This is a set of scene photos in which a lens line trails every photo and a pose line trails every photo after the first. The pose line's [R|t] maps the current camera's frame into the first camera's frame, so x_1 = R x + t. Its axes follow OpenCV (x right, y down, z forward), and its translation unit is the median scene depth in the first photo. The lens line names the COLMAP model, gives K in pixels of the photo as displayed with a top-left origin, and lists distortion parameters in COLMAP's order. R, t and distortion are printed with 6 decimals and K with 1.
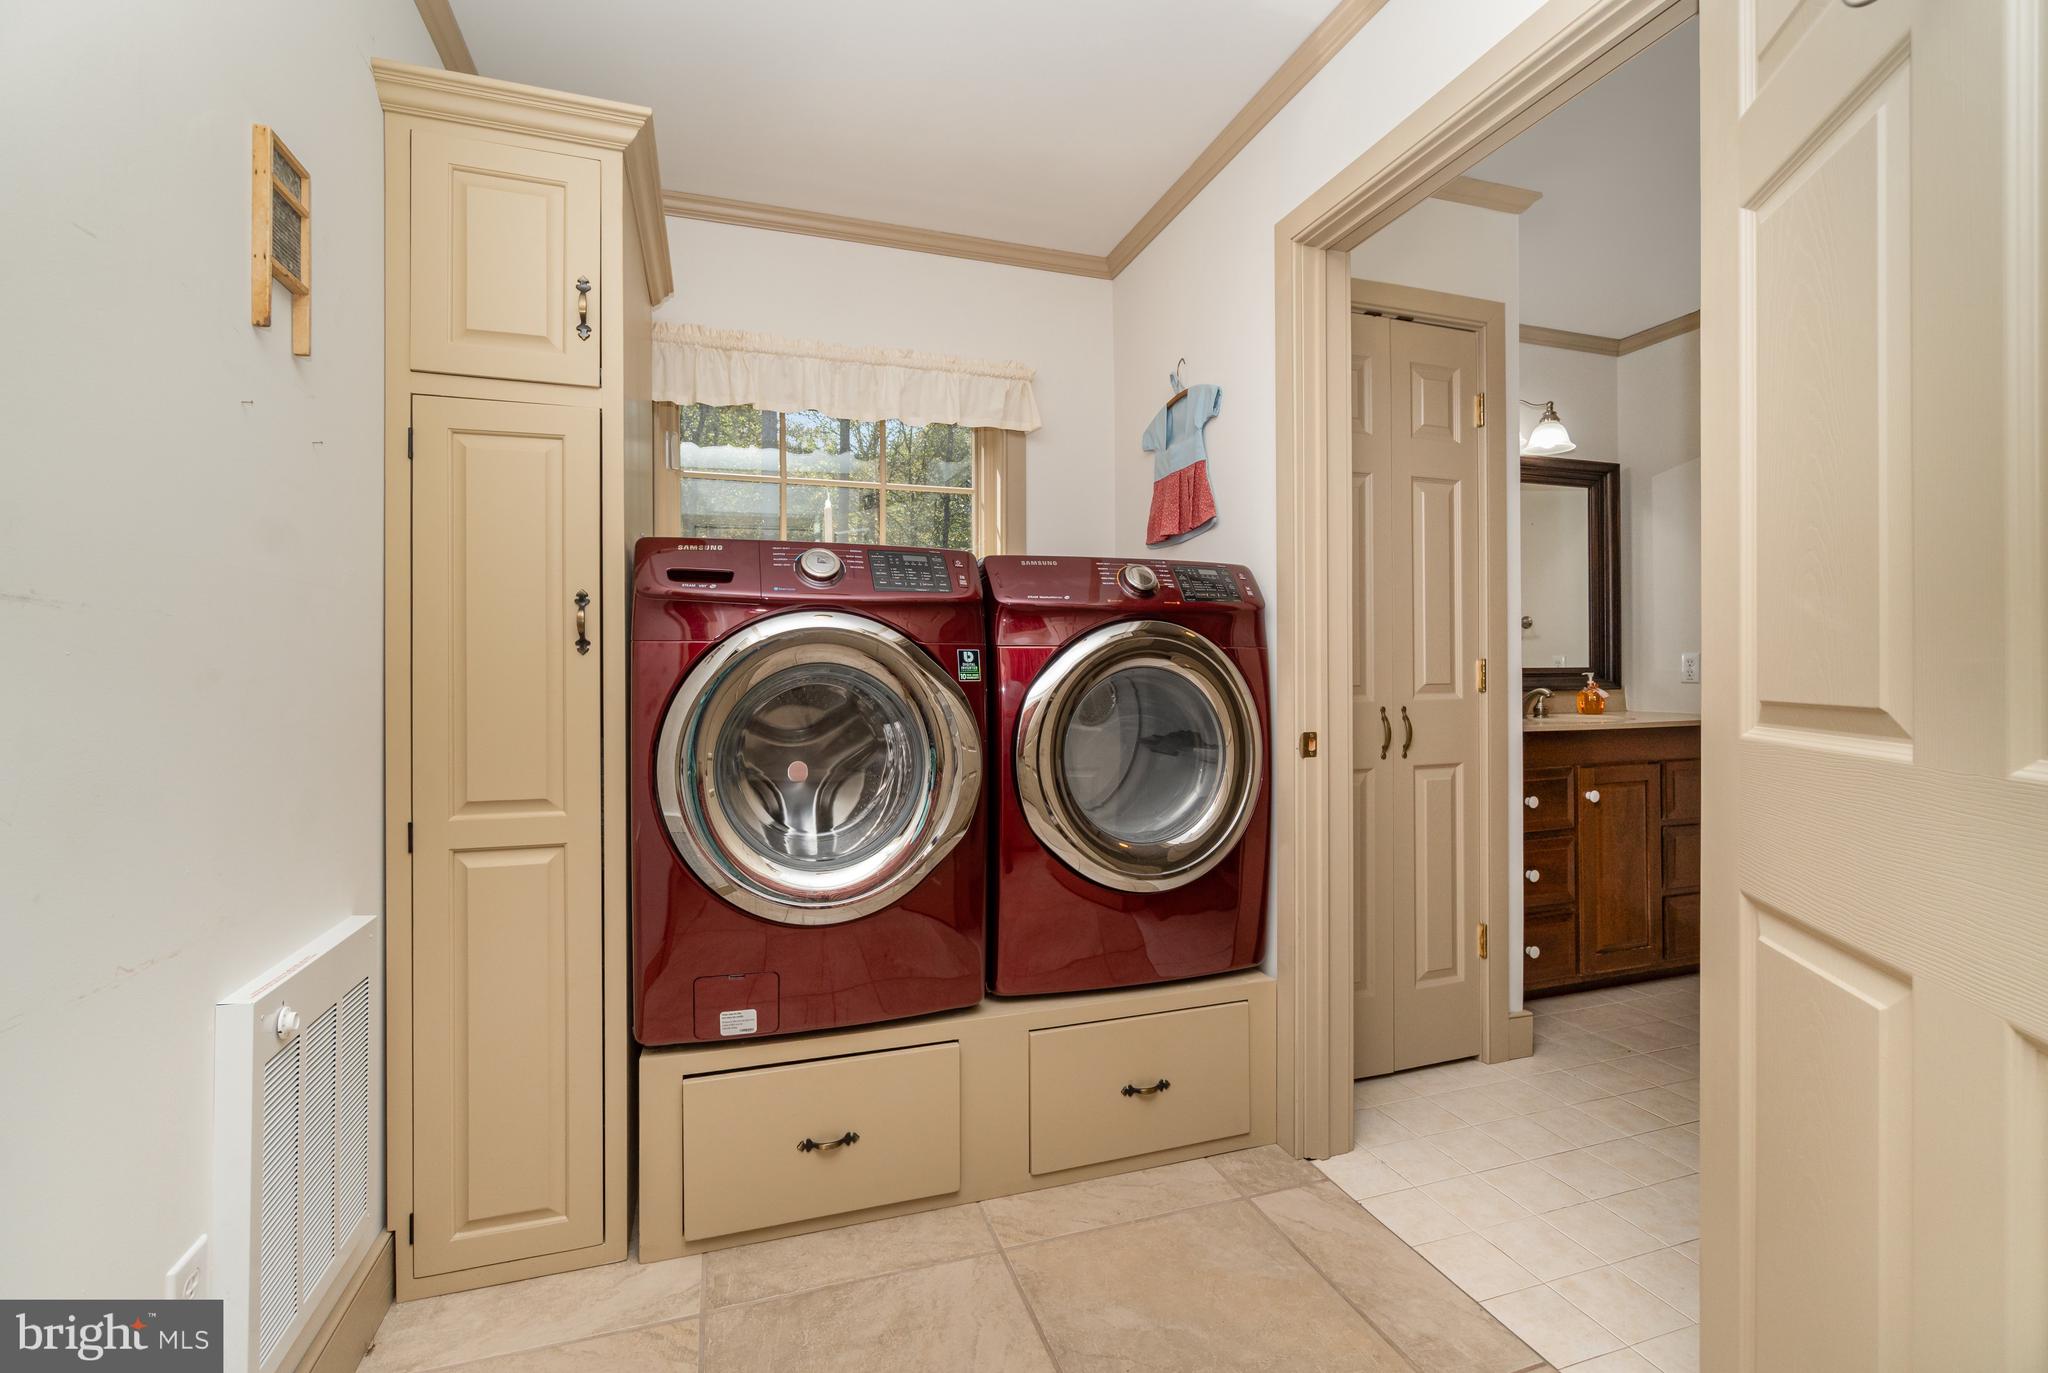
lens RADIAL K [[892.9, 0, 1022.3], [0, 892.9, 674.5], [0, 0, 1]] dist [-0.008191, -0.001907]
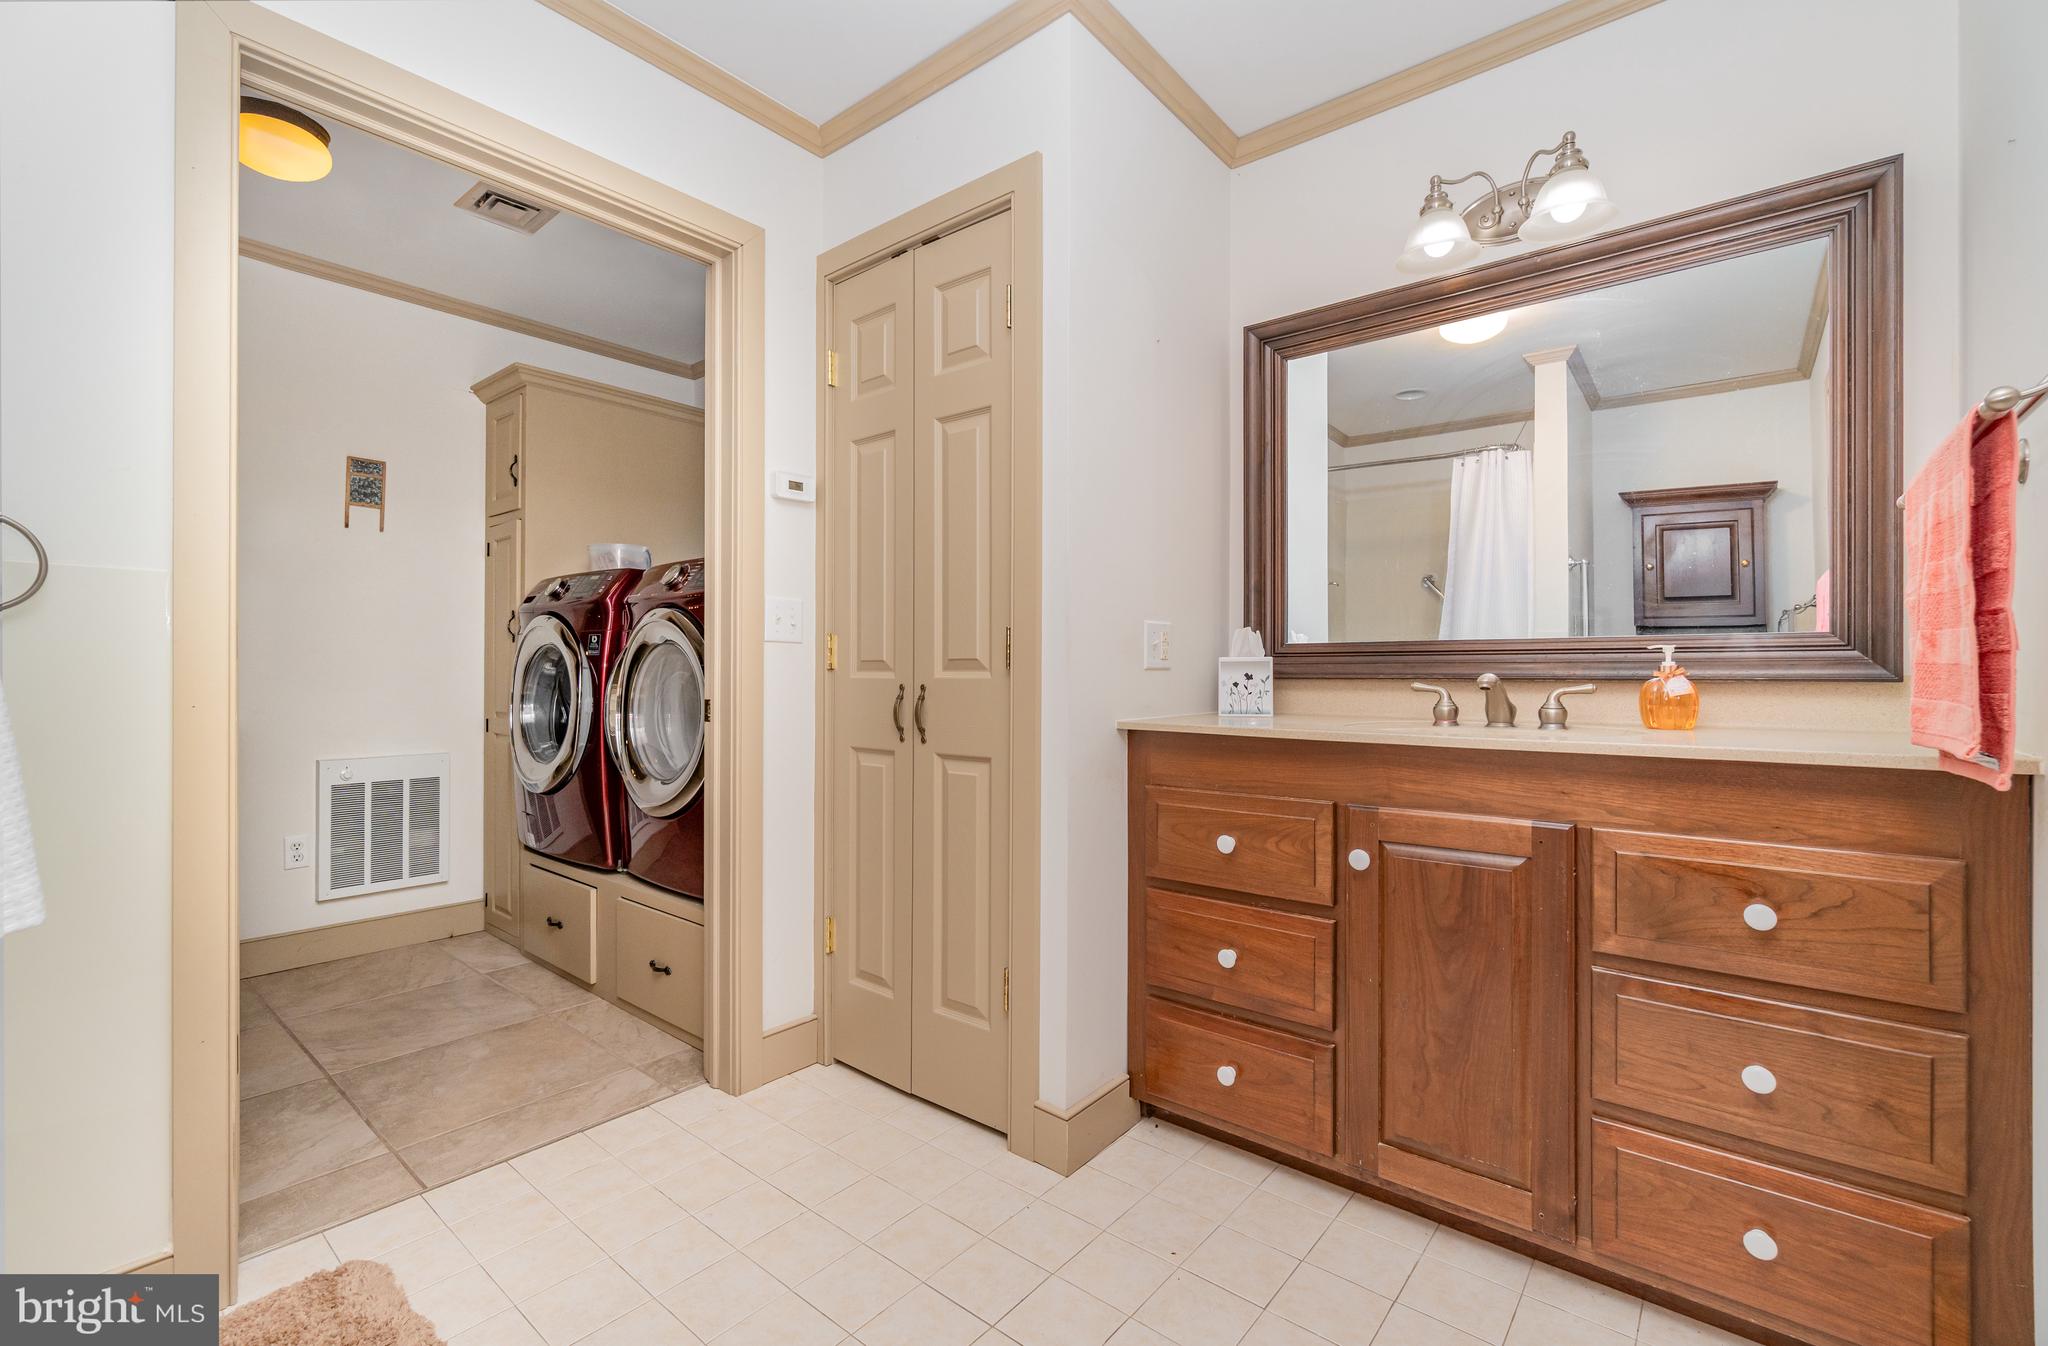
lens RADIAL K [[893.4, 0, 1016.4], [0, 893.4, 668.6], [0, 0, 1]] dist [-0.002893, -0.000867]
pose [[0.517611, 0.008827, -0.855570, 1.213414], [-0.003104, 0.999960, 0.008439, 0.011583], [0.855610, -0.001712, 0.517618, 0.614428]]
